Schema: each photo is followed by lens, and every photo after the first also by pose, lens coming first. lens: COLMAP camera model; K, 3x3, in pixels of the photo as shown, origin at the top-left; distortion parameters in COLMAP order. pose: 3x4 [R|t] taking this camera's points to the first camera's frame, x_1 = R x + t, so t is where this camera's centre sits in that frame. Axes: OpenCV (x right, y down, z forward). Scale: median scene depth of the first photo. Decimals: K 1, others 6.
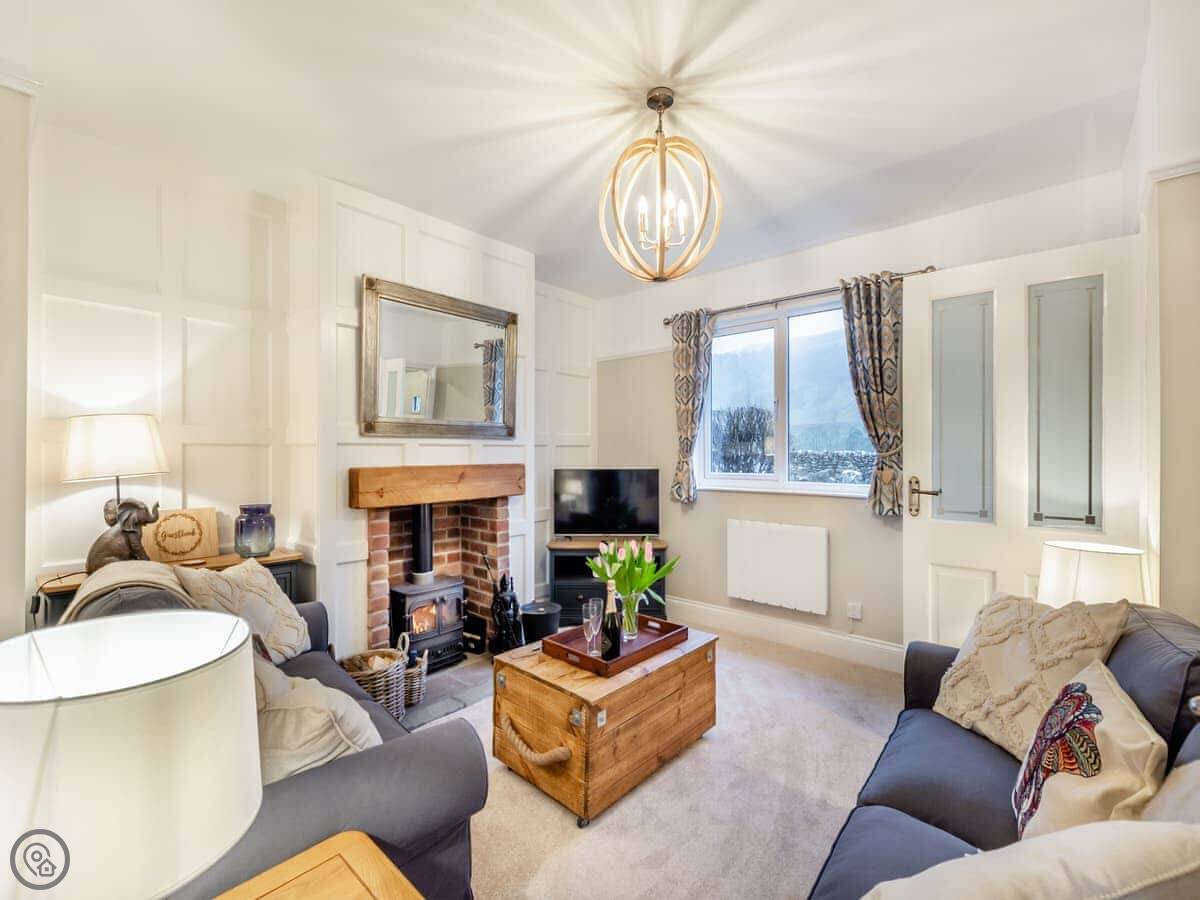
lens RADIAL K [[541.0, 0, 596.9], [0, 541.0, 450.5], [0, 0, 1]] dist [0.003413, 0.000944]
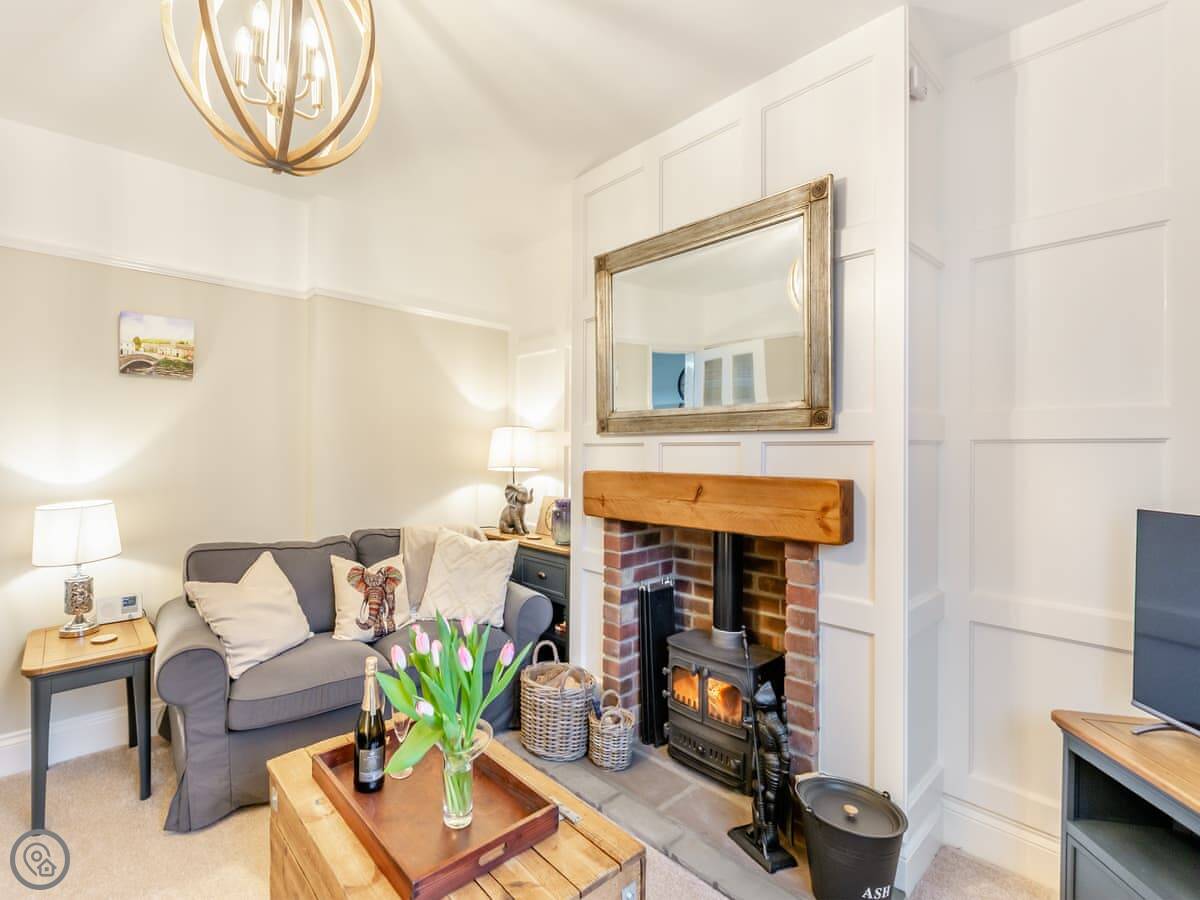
lens RADIAL K [[541.0, 0, 592.4], [0, 541.0, 449.8], [0, 0, 1]] dist [0.003413, 0.000944]
pose [[-0.086649, -0.004779, -0.996227, 0.411737], [-0.006711, 0.999969, -0.004214, 0.000613], [0.996216, 0.006321, -0.086679, 0.945892]]
